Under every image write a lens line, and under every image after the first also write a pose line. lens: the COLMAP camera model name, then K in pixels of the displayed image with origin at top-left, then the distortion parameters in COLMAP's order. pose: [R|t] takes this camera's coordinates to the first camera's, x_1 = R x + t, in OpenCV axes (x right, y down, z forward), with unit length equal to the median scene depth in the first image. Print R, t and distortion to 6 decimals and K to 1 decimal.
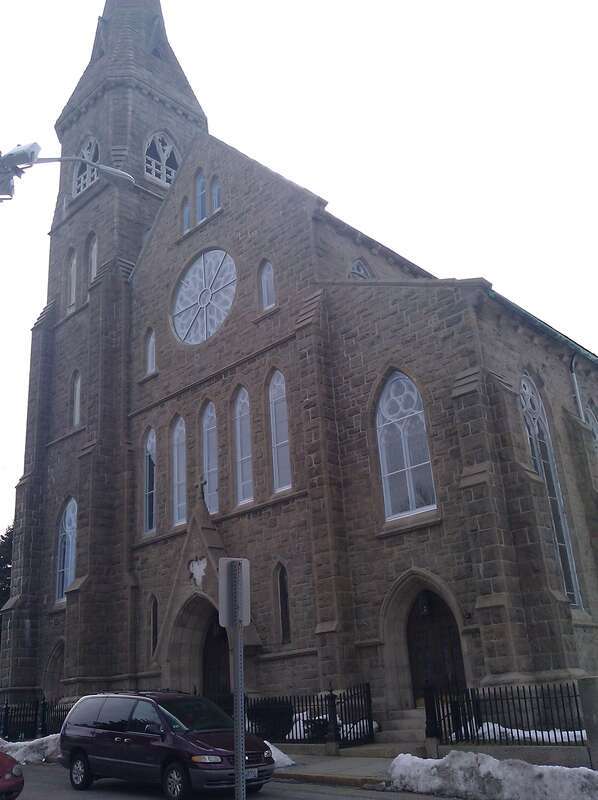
lens RADIAL K [[748.7, 0, 299.1], [0, 748.7, 426.0], [0, 0, 1]] dist [0.095645, -0.294785]
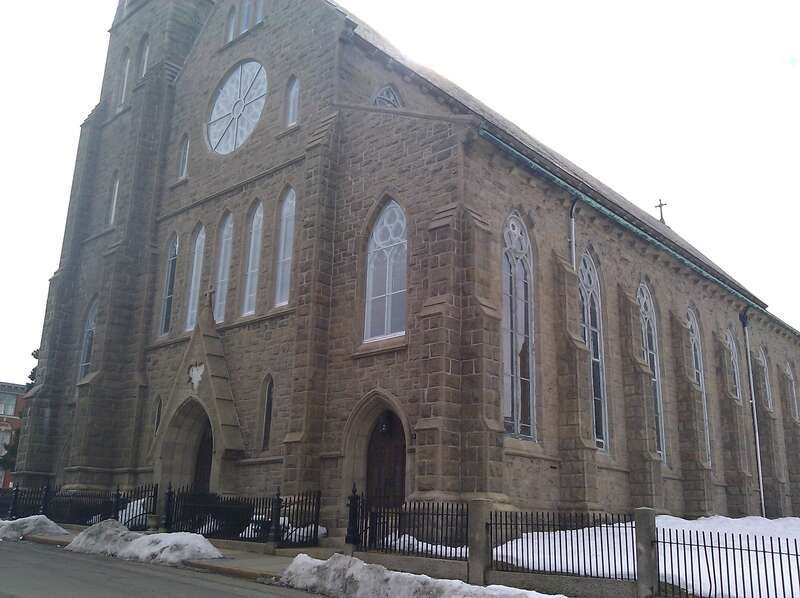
lens RADIAL K [[748.7, 0, 427.9], [0, 748.7, 302.1], [0, 0, 1]] dist [0.095645, -0.294785]
pose [[0.995404, 0.092419, 0.025098, 0.157165], [-0.093886, 0.993429, 0.065449, -0.005167], [-0.018884, -0.067504, 0.997540, -0.031571]]
